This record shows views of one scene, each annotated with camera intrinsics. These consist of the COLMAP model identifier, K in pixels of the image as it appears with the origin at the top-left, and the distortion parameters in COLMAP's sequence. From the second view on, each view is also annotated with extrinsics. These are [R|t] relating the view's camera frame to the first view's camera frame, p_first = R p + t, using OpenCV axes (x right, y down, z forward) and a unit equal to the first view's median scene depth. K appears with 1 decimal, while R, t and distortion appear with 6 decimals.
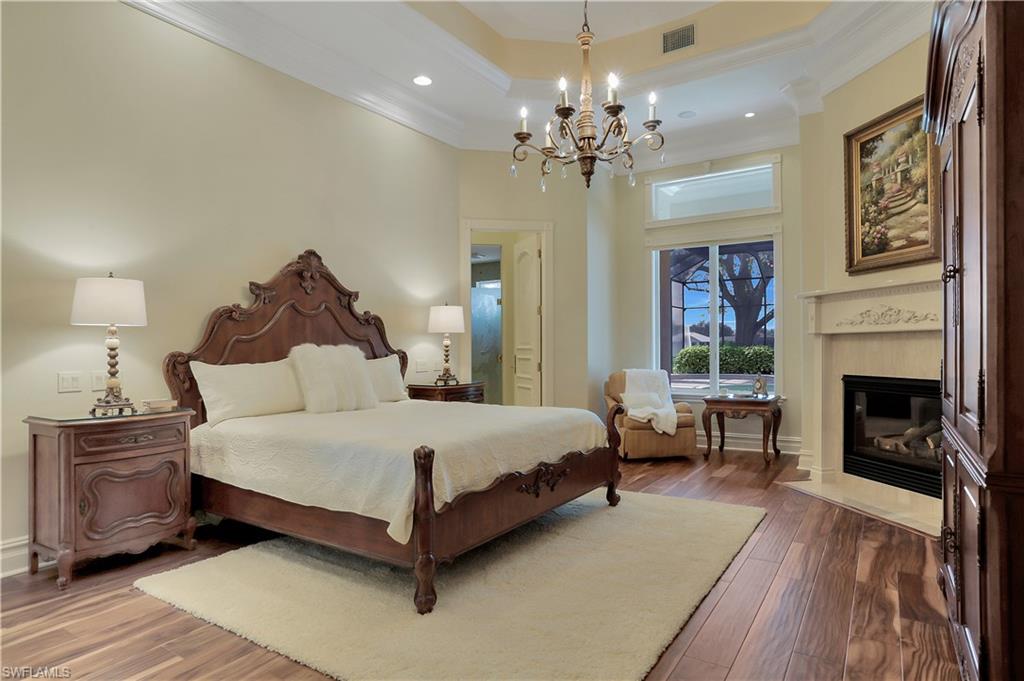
lens RADIAL K [[572.8, 0, 511.8], [0, 572.8, 345.1], [0, 0, 1]] dist [0.006560, 0.001638]
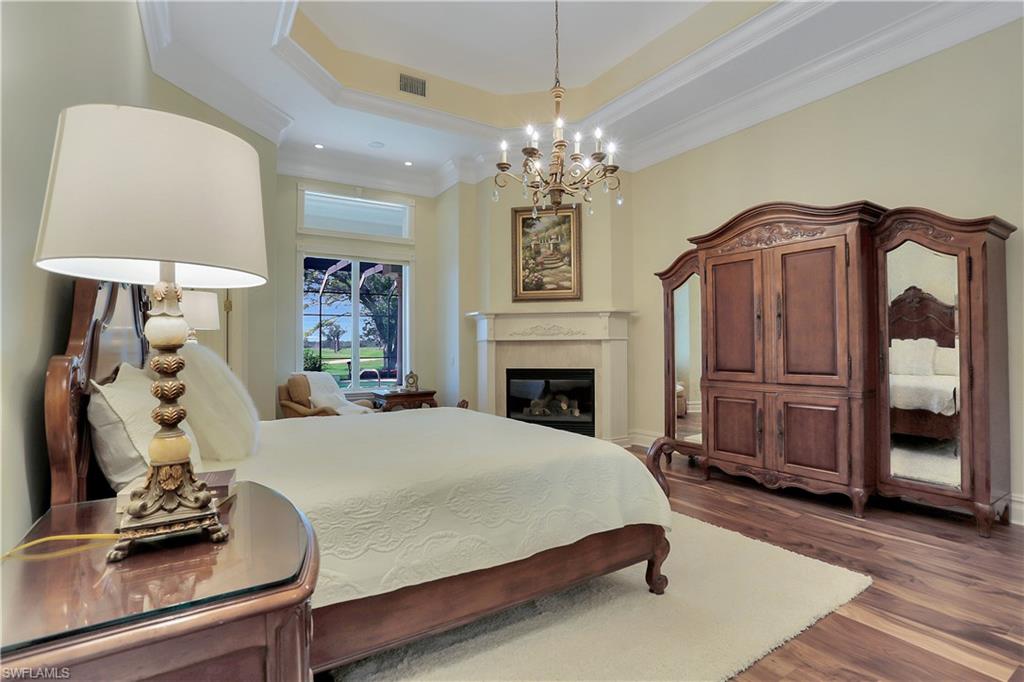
lens RADIAL K [[496.4, 0, 511.5], [0, 496.4, 340.0], [0, 0, 1]] dist [-0.017956, 0.000085]
pose [[0.415612, 0.016899, 0.909385, -0.642797], [0.003012, 0.999796, -0.019956, 0.004525], [-0.909537, 0.011033, 0.415477, 0.496083]]
